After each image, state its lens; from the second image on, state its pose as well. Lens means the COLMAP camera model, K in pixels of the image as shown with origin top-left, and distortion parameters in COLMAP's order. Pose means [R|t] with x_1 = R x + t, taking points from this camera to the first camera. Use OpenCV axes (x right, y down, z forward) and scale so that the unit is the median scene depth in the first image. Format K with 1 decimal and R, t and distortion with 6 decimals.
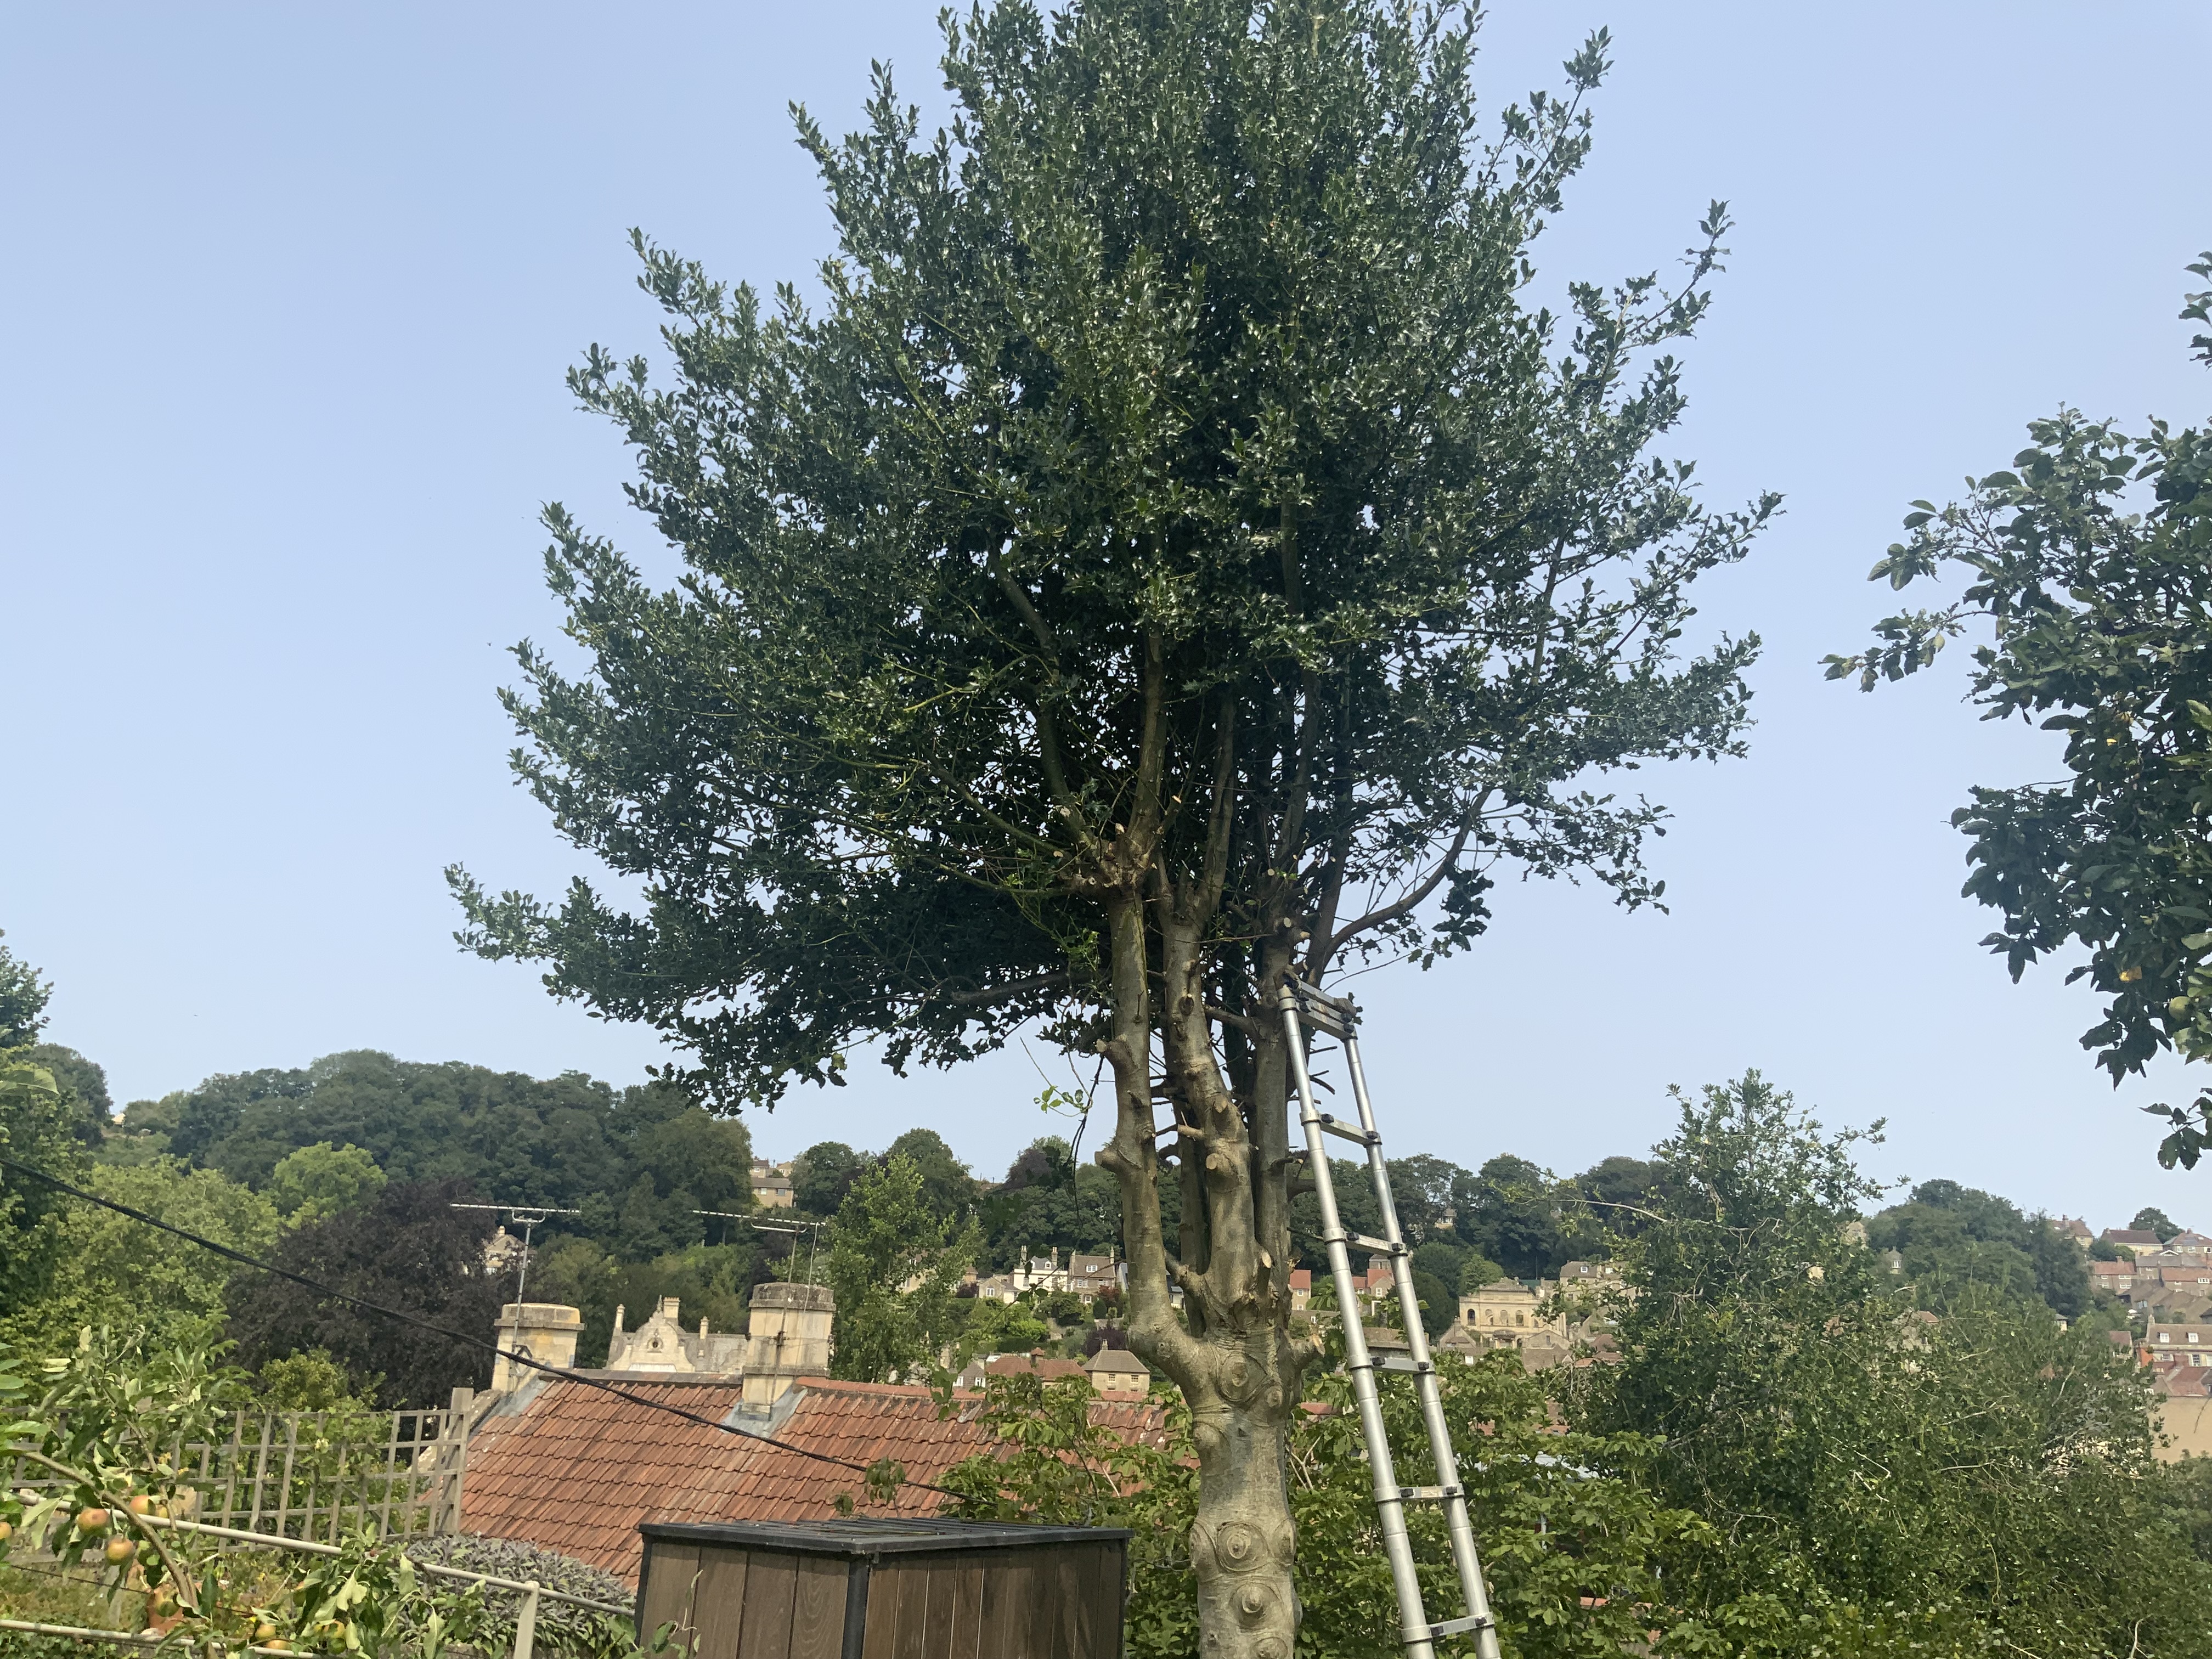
lens RADIAL K [[1815.0, 0, 1106.0], [0, 1815.0, 829.5], [0, 0, 1]] dist [0.090132, -0.153385]
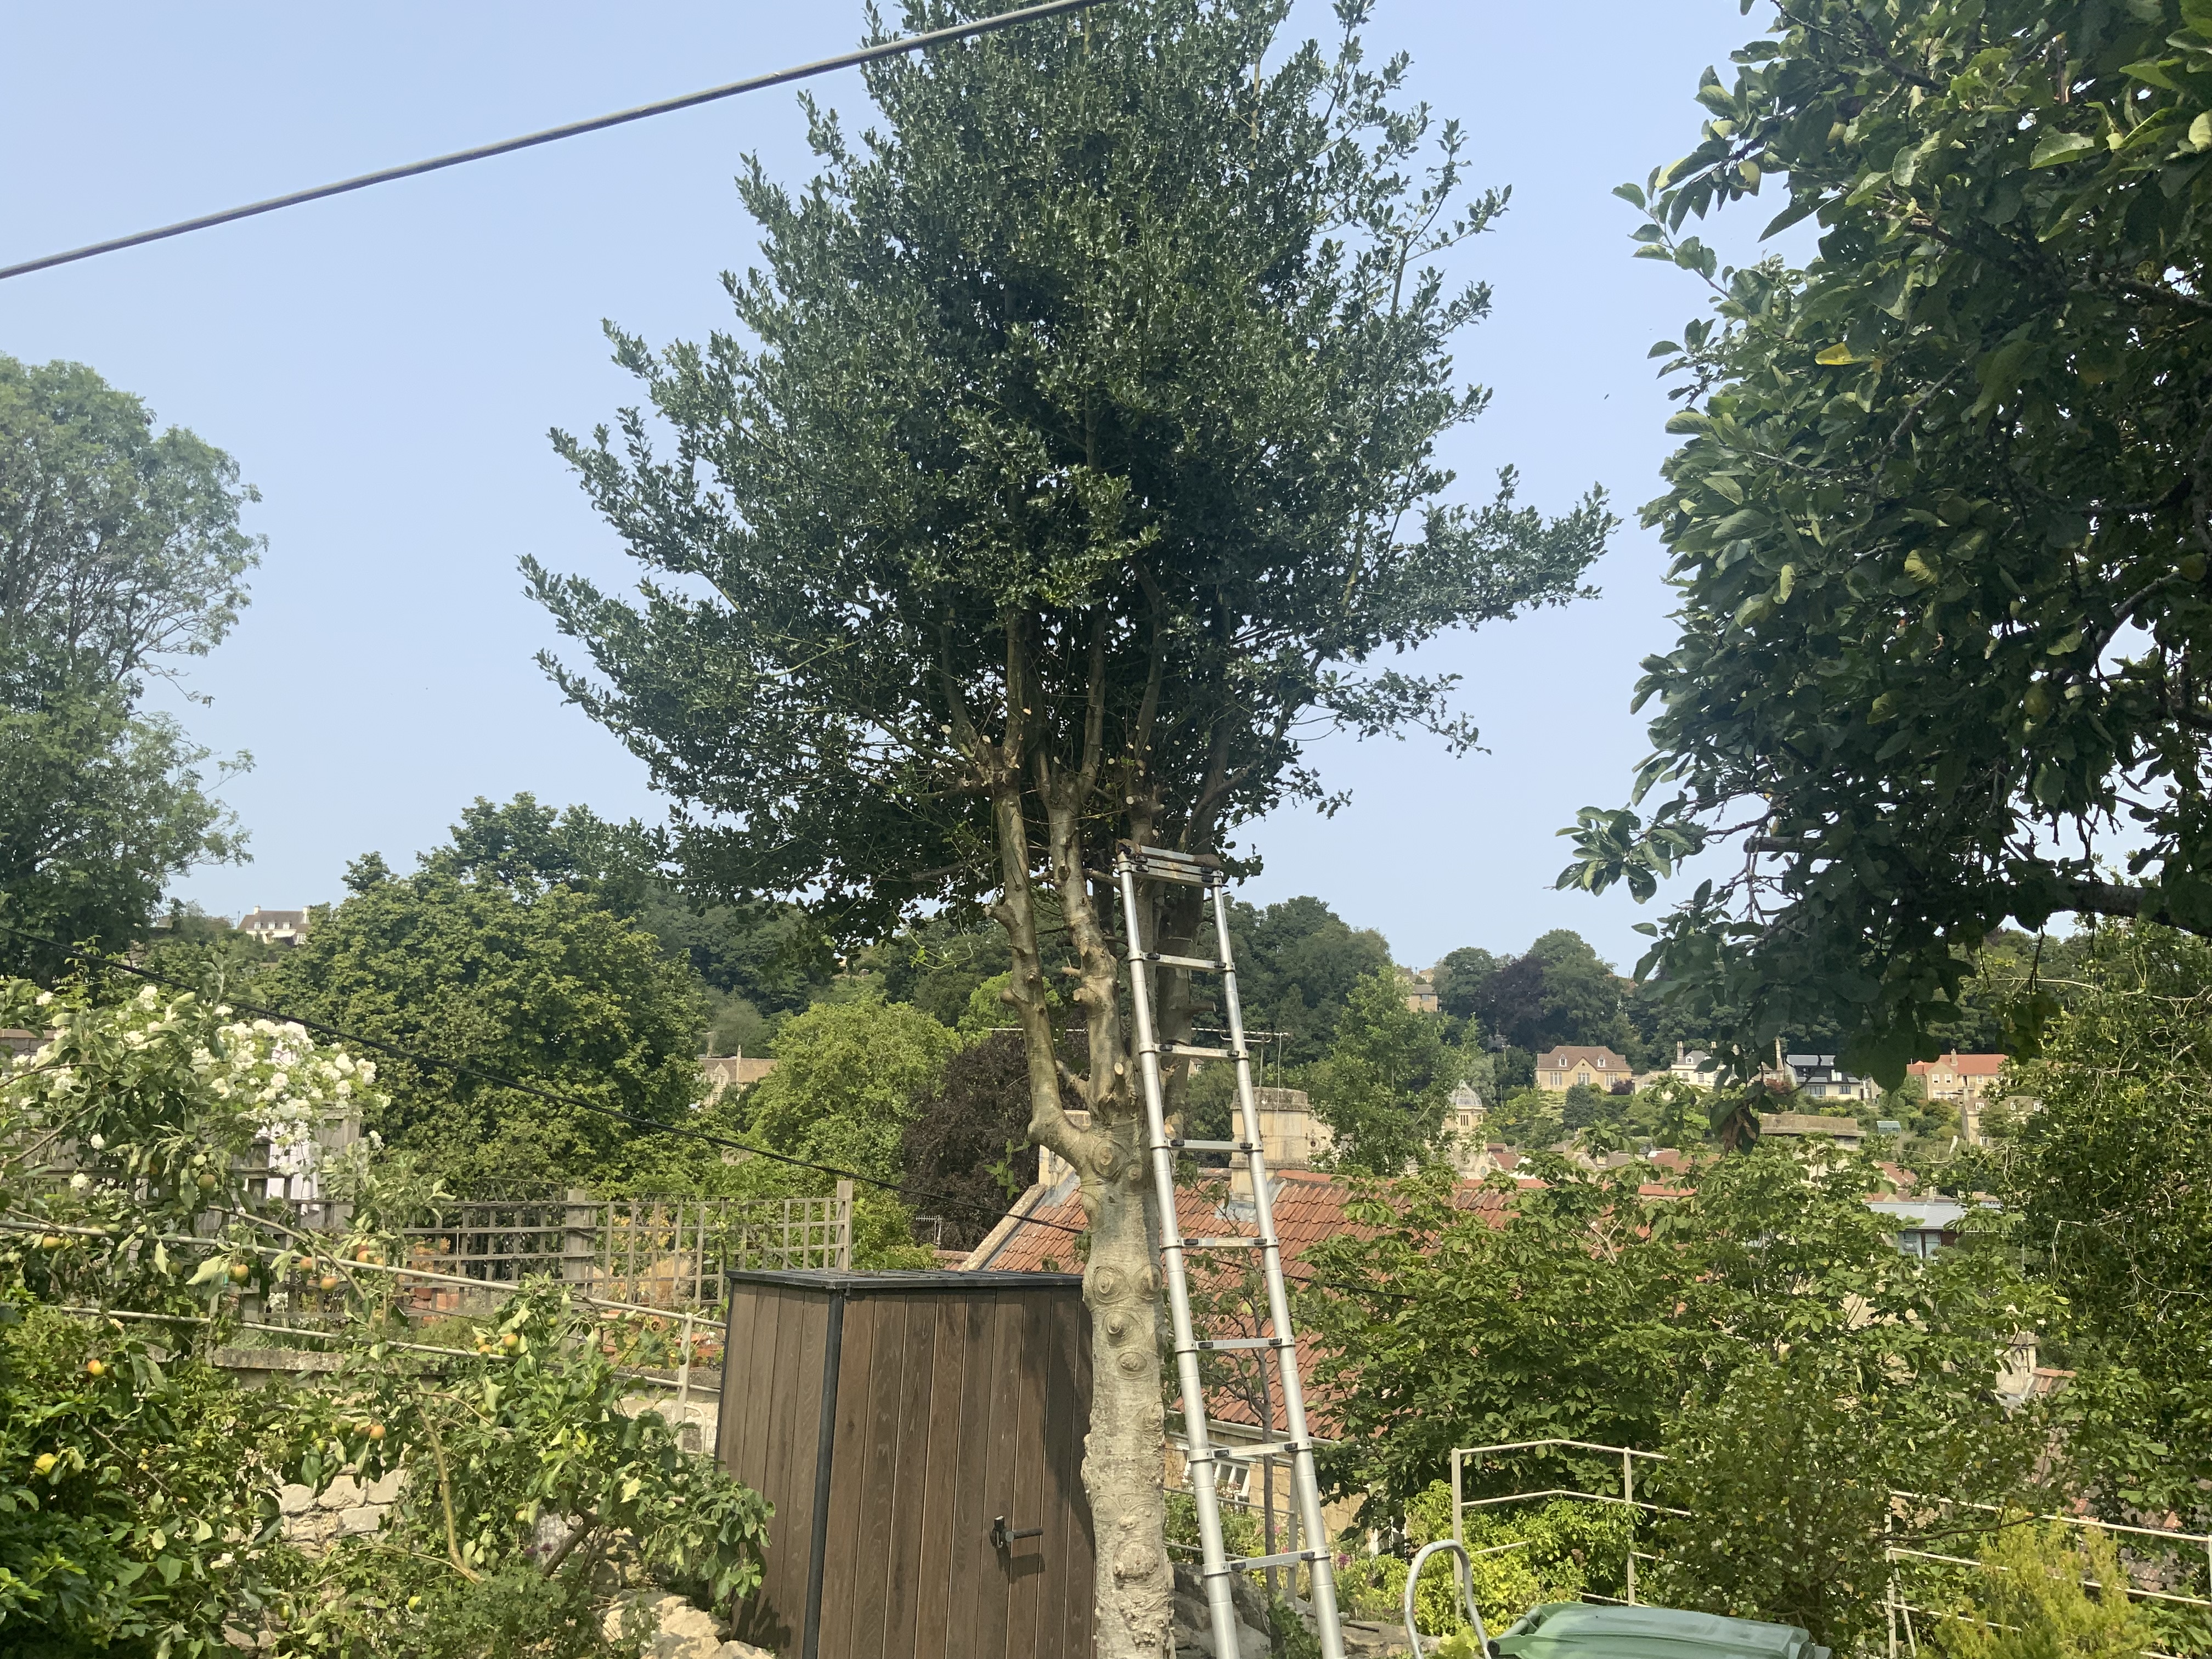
lens RADIAL K [[1815.0, 0, 1106.0], [0, 1815.0, 829.5], [0, 0, 1]] dist [0.090132, -0.153385]
pose [[0.942909, -0.078924, -0.323562, 0.489181], [0.112268, 0.989976, 0.085688, -0.037364], [0.313556, -0.117122, 0.942319, -0.172157]]
